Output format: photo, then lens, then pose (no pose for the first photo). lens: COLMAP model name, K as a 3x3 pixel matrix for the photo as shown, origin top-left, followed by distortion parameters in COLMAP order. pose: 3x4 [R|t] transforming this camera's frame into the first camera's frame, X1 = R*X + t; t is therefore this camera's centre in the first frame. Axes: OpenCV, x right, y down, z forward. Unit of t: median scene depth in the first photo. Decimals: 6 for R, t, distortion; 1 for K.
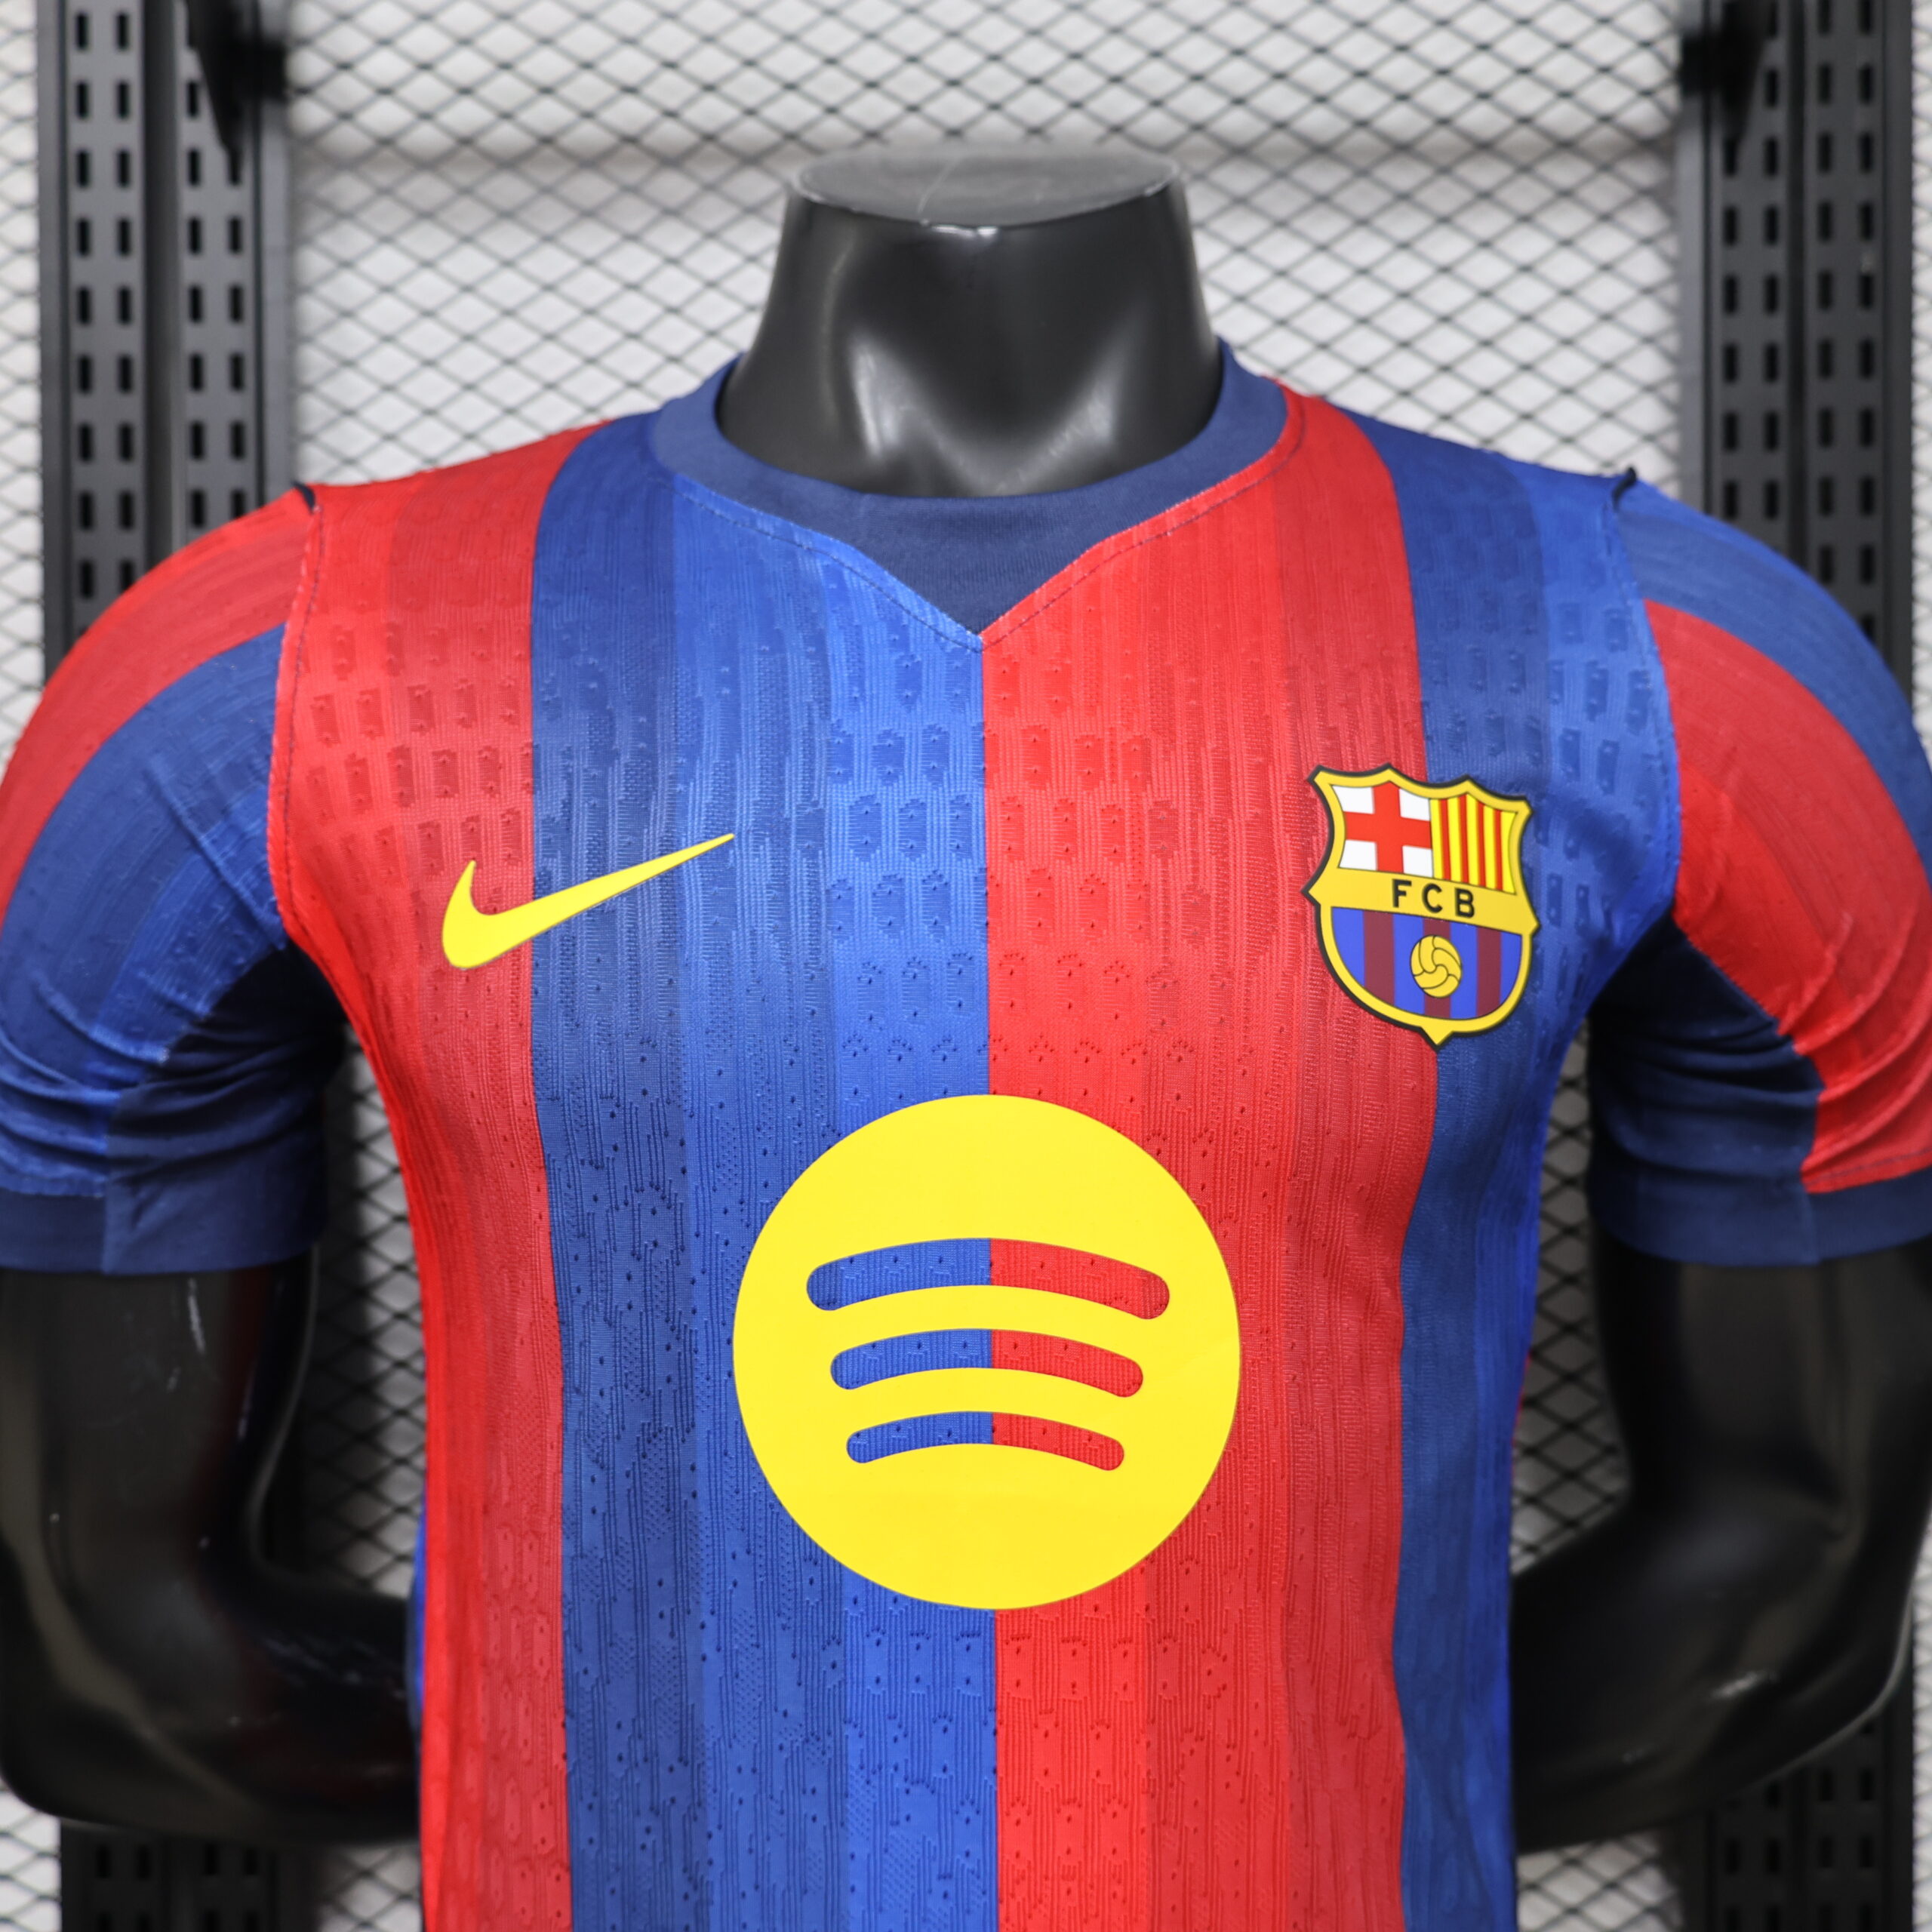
lens RADIAL K [[1949.5, 0, 891.0], [0, 1949.5, 968.3], [0, 0, 1]] dist [-0.008578, -0.003940]
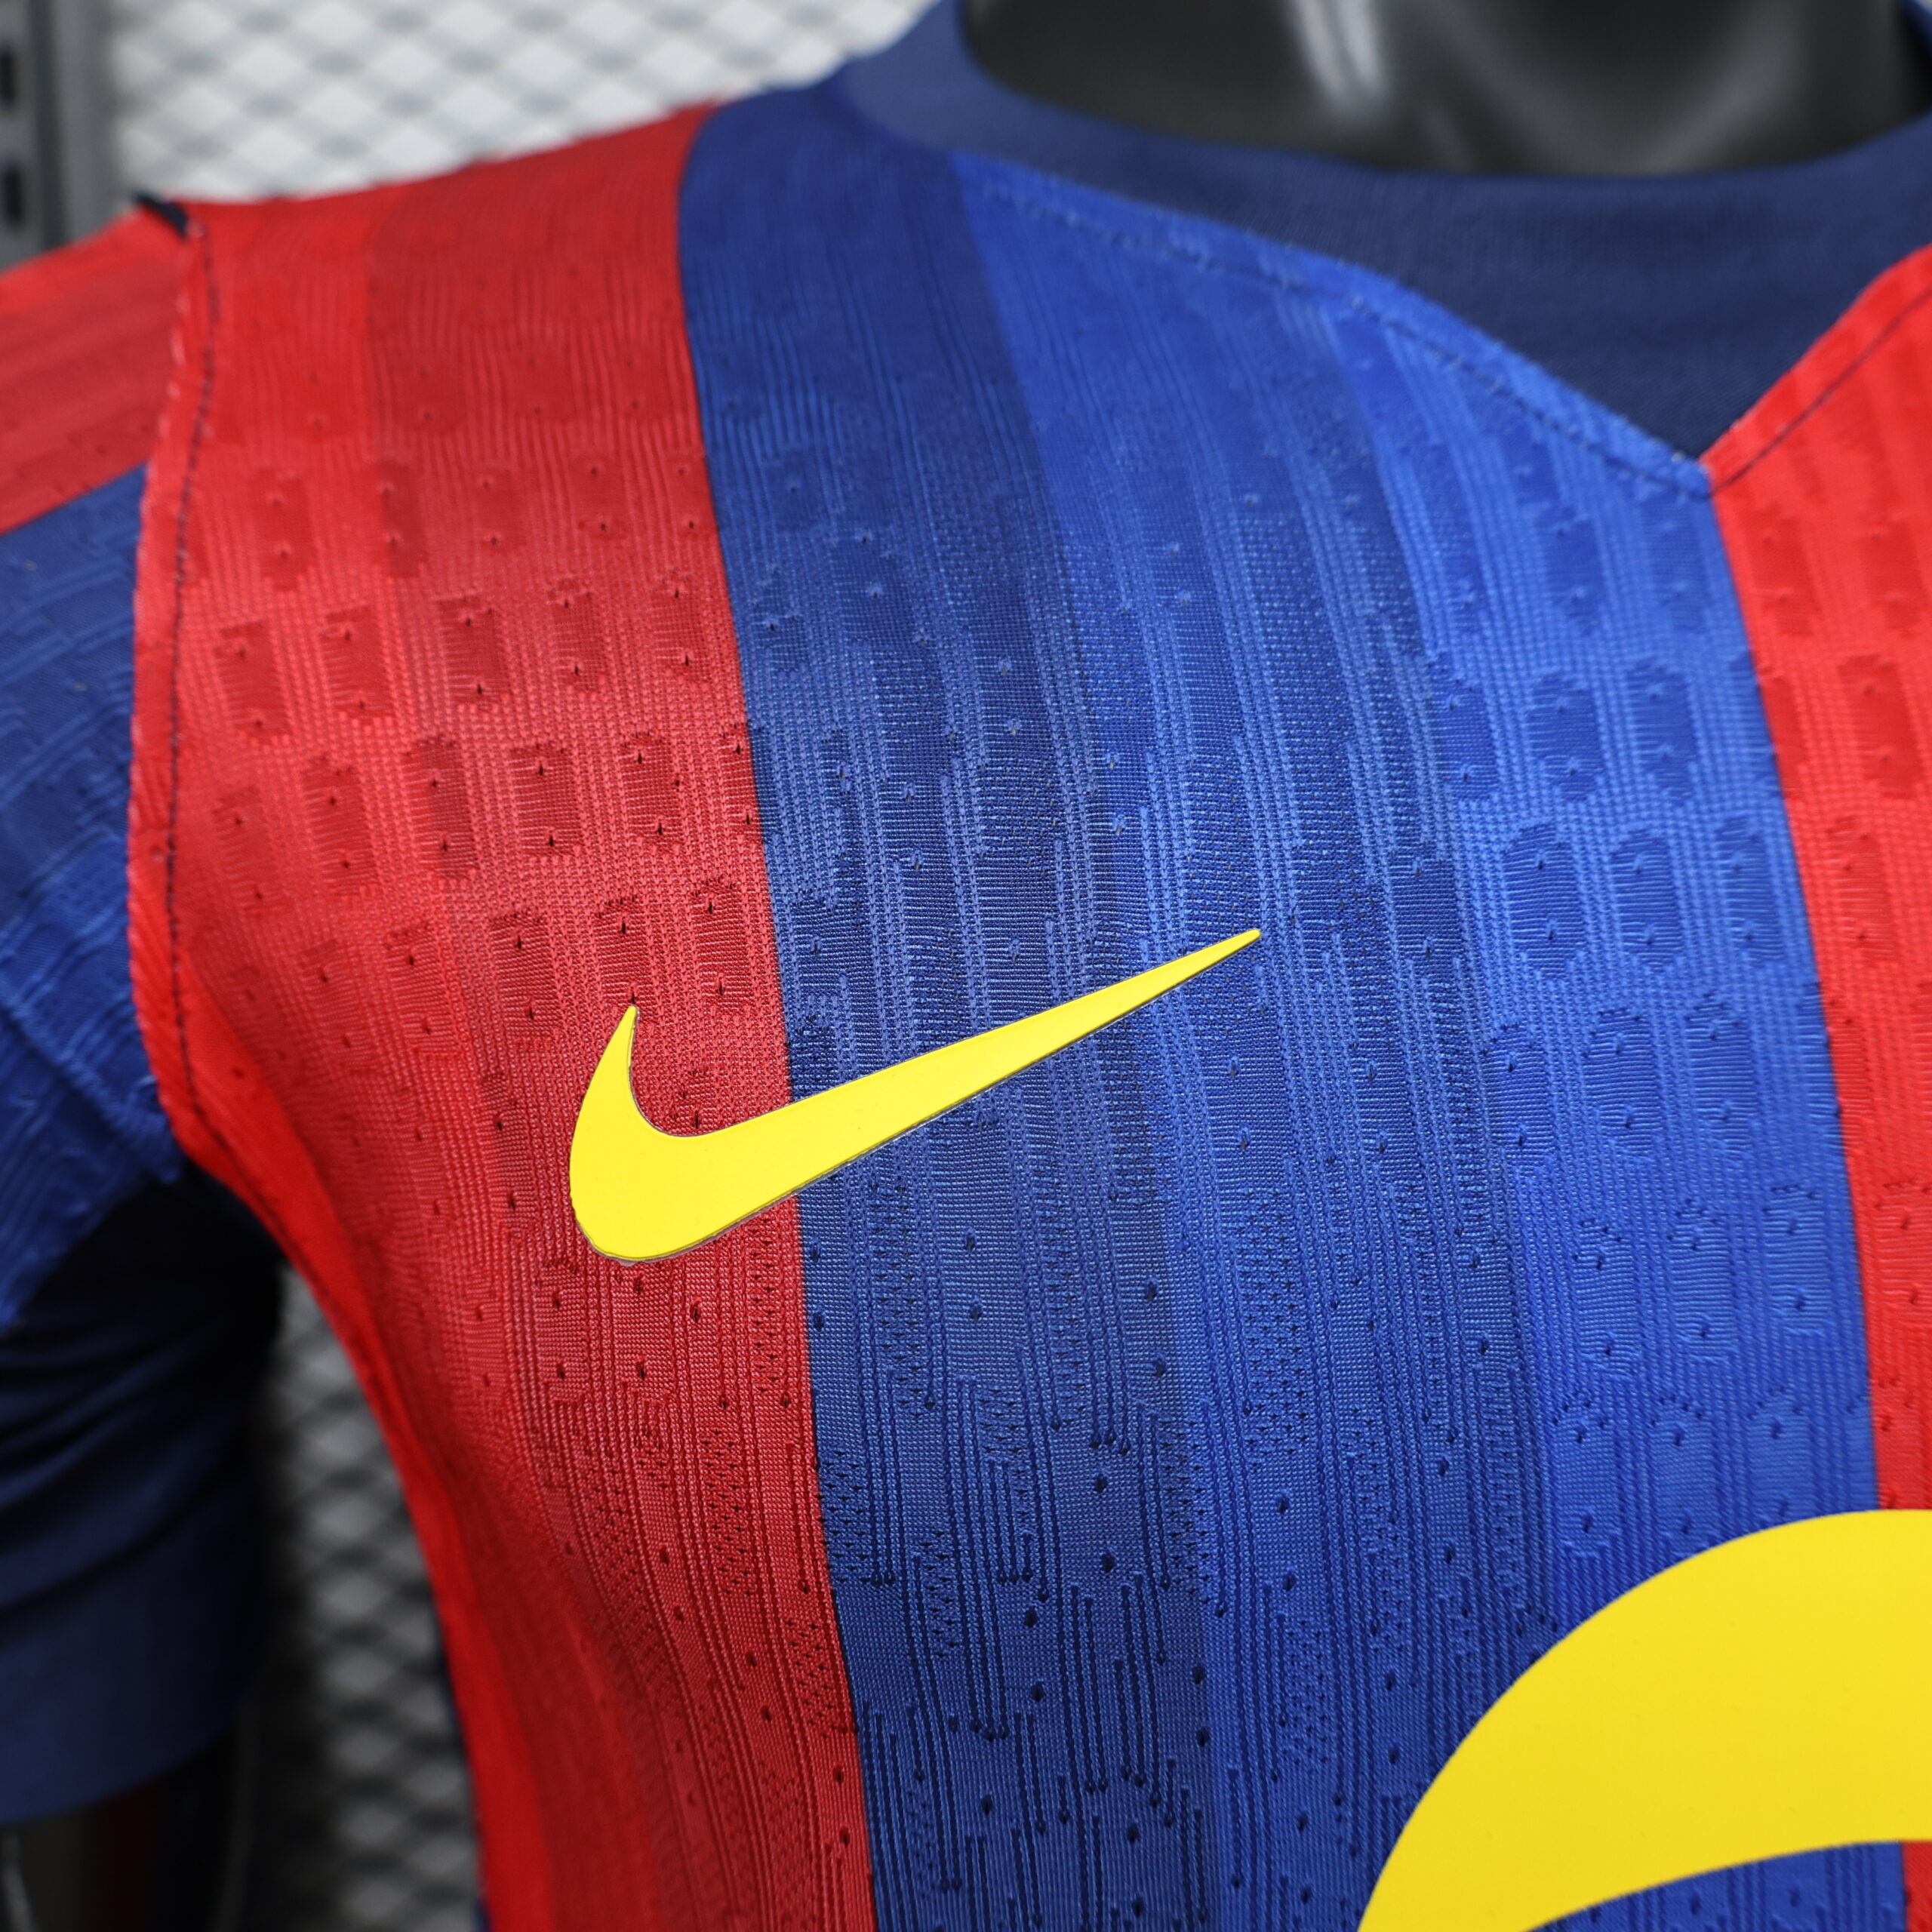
lens RADIAL K [[1963.9, 0, 912.3], [0, 1963.9, 931.1], [0, 0, 1]] dist [-0.011364, -0.004514]
pose [[0.994469, -0.038827, 0.097588, -0.191381], [0.035681, 0.998792, 0.033777, -0.082286], [-0.098782, -0.030108, 0.994654, 0.552674]]
